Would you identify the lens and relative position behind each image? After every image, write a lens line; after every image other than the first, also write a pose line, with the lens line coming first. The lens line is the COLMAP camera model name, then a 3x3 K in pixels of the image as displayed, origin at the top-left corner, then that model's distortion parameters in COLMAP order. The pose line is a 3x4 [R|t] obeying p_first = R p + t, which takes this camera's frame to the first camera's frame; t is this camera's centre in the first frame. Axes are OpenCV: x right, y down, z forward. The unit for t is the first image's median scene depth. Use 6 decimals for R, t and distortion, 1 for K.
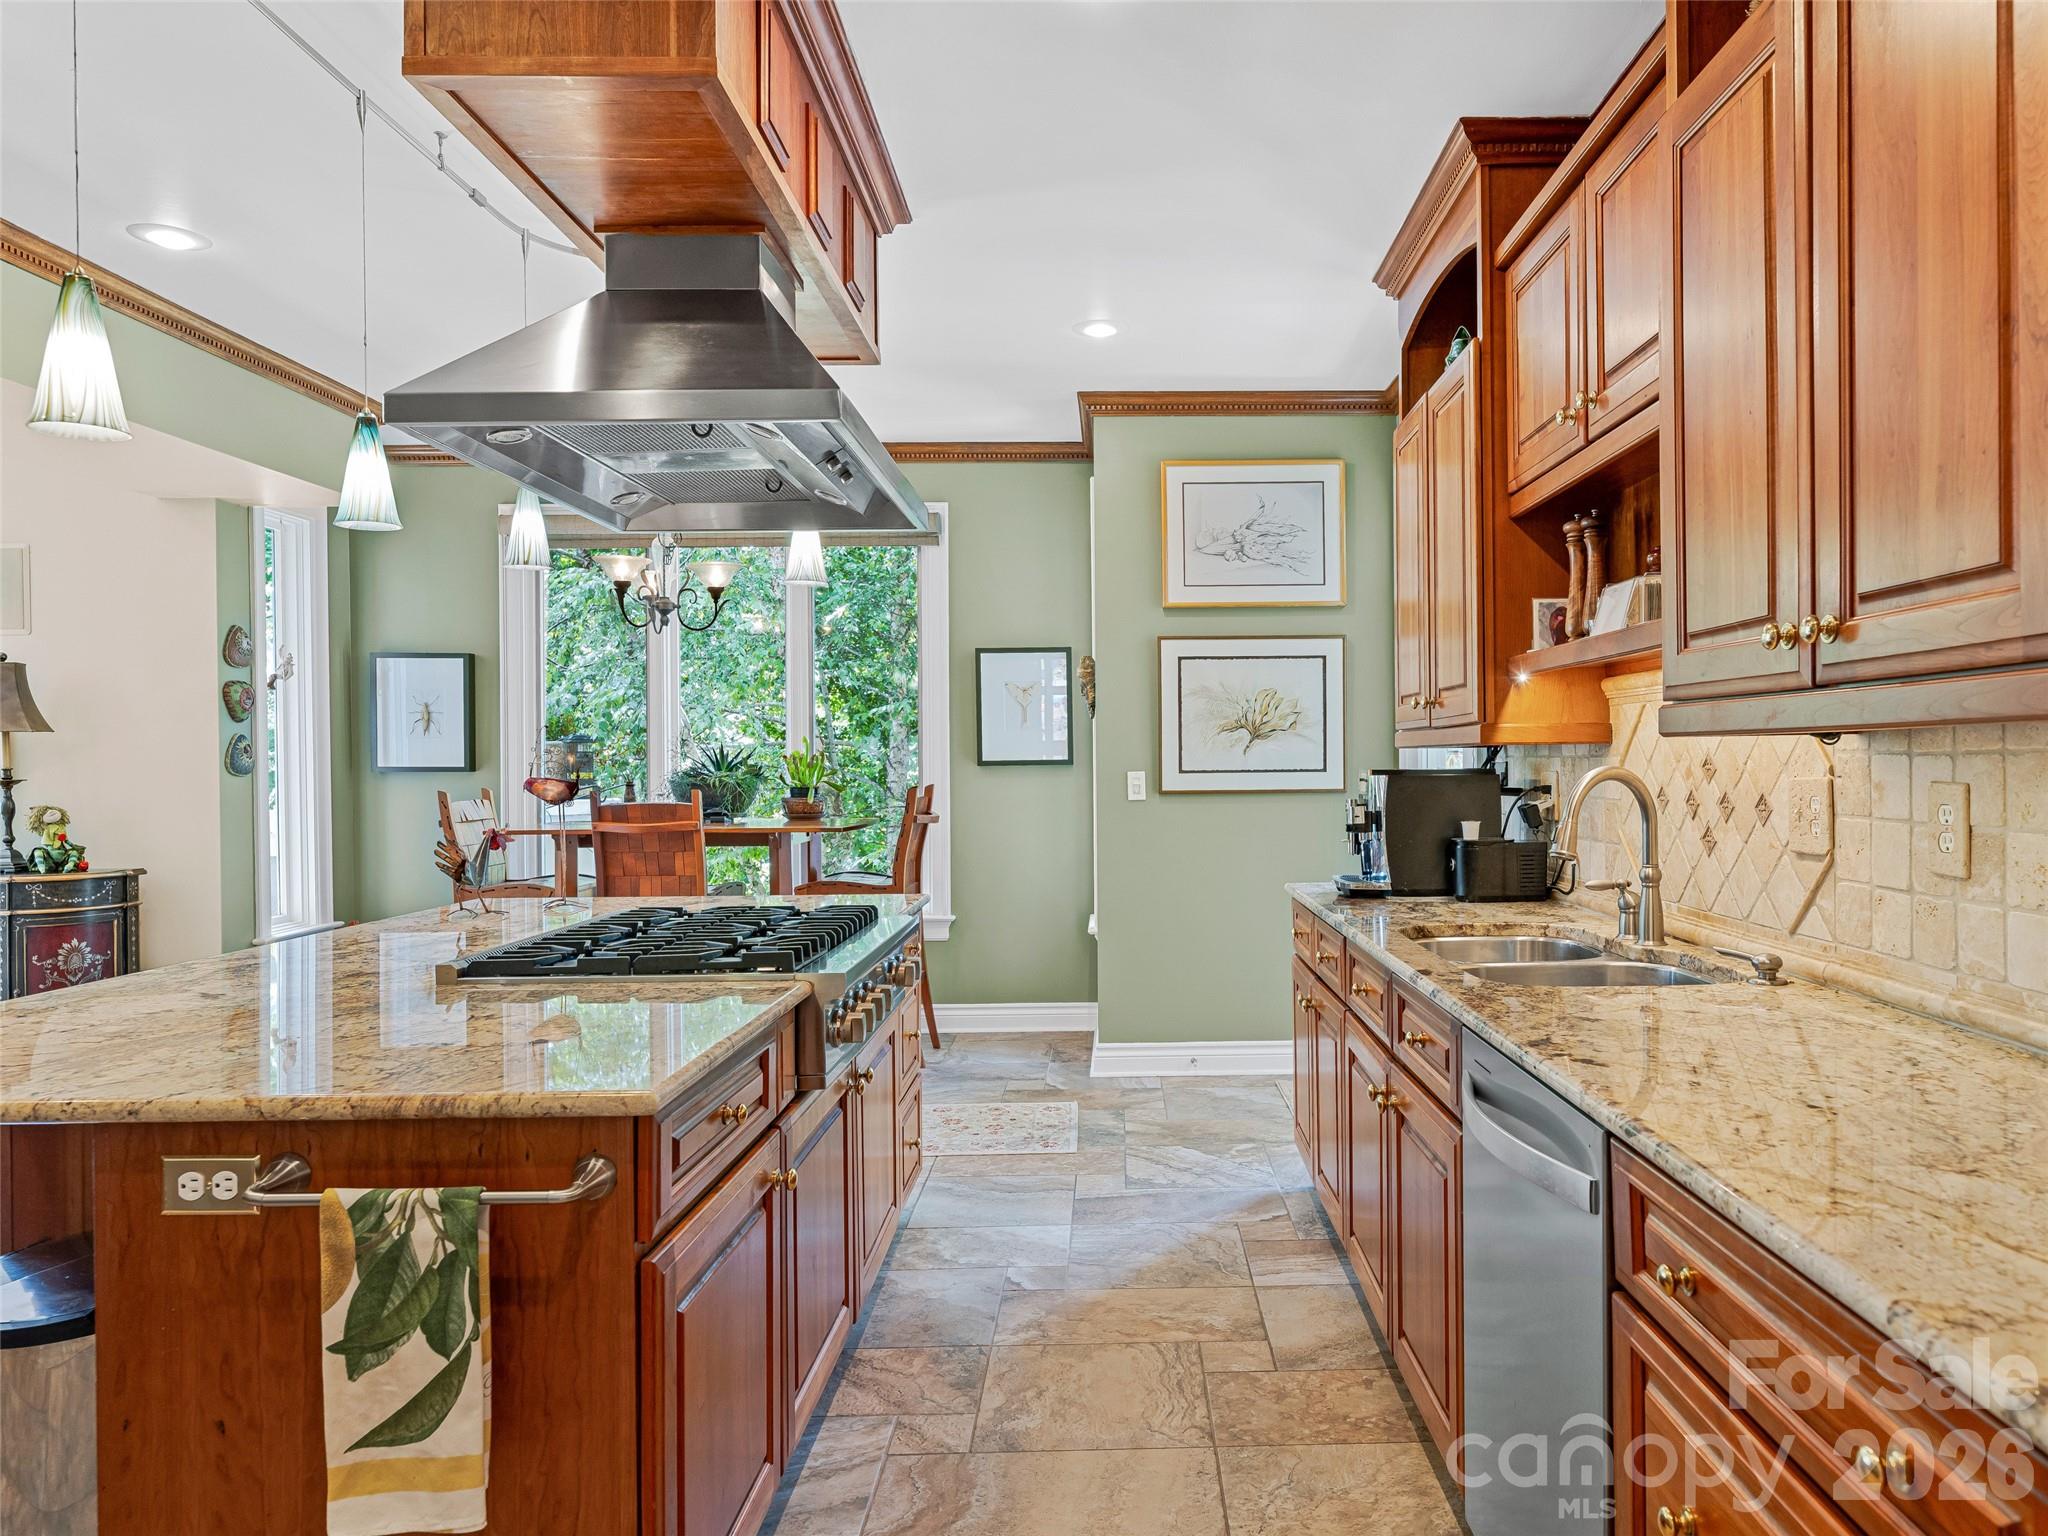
lens RADIAL K [[1328.1, 0, 1034.9], [0, 1328.1, 766.3], [0, 0, 1]] dist [0.003075, -0.000645]
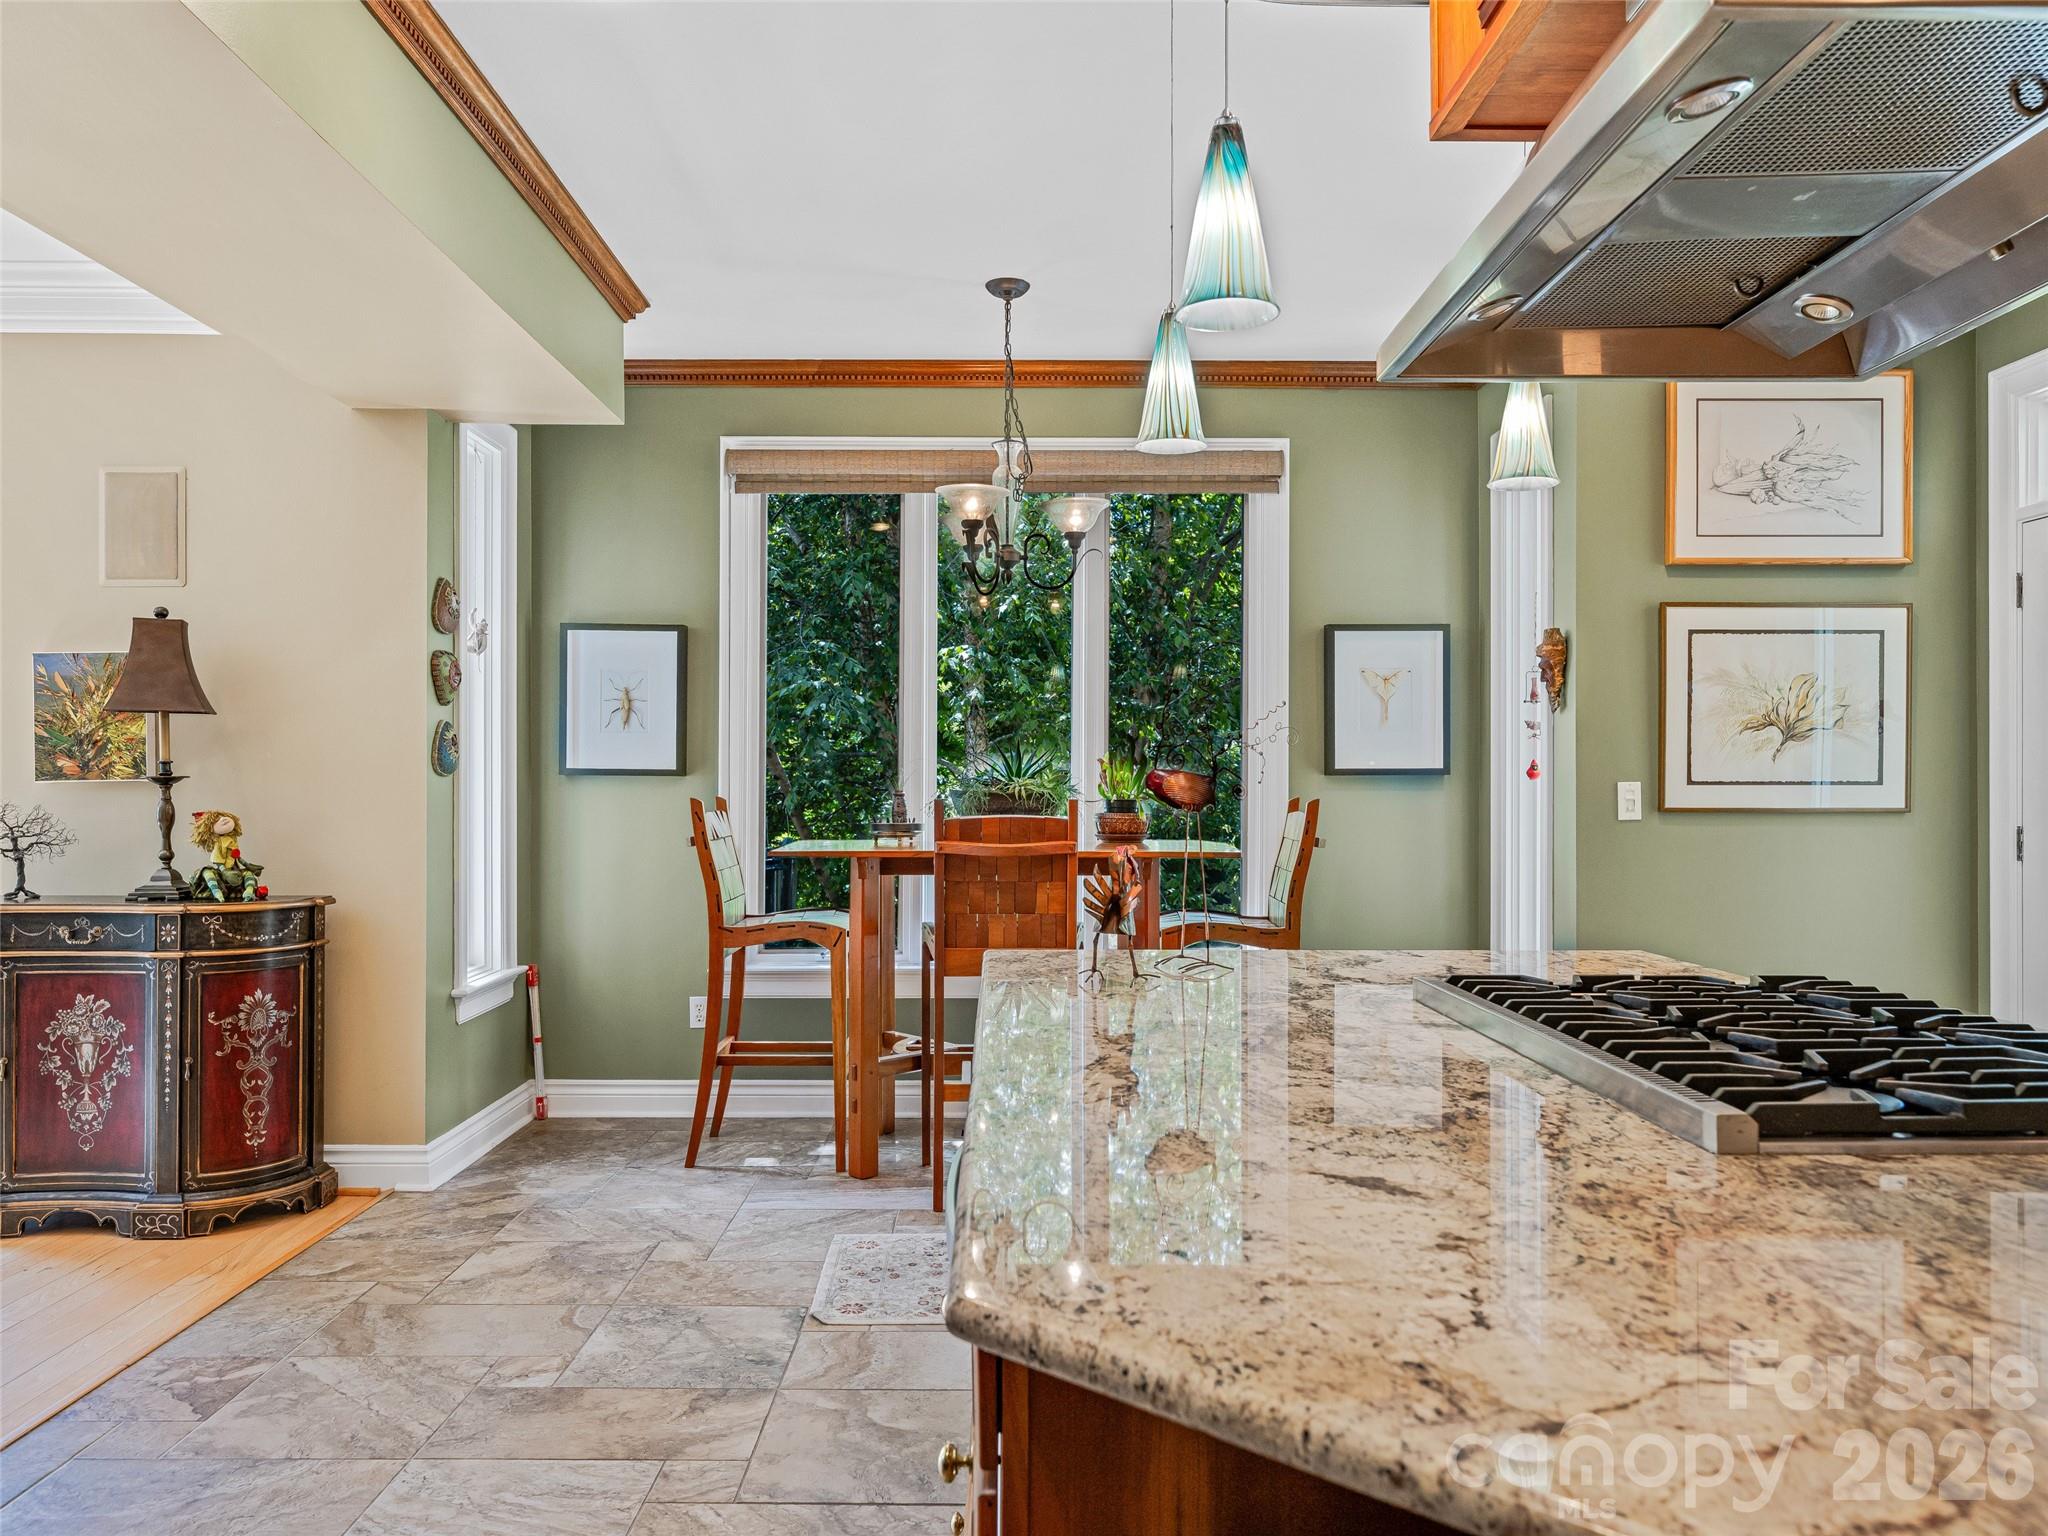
lens RADIAL K [[1486.8, 0, 1022.4], [0, 1486.8, 772.6], [0, 0, 1]] dist [0.002184, -0.001291]
pose [[0.999859, 0.010102, -0.013428, -0.258821], [-0.010237, 0.999897, -0.010013, 0.010699], [0.013325, 0.010149, 0.999860, 0.154746]]
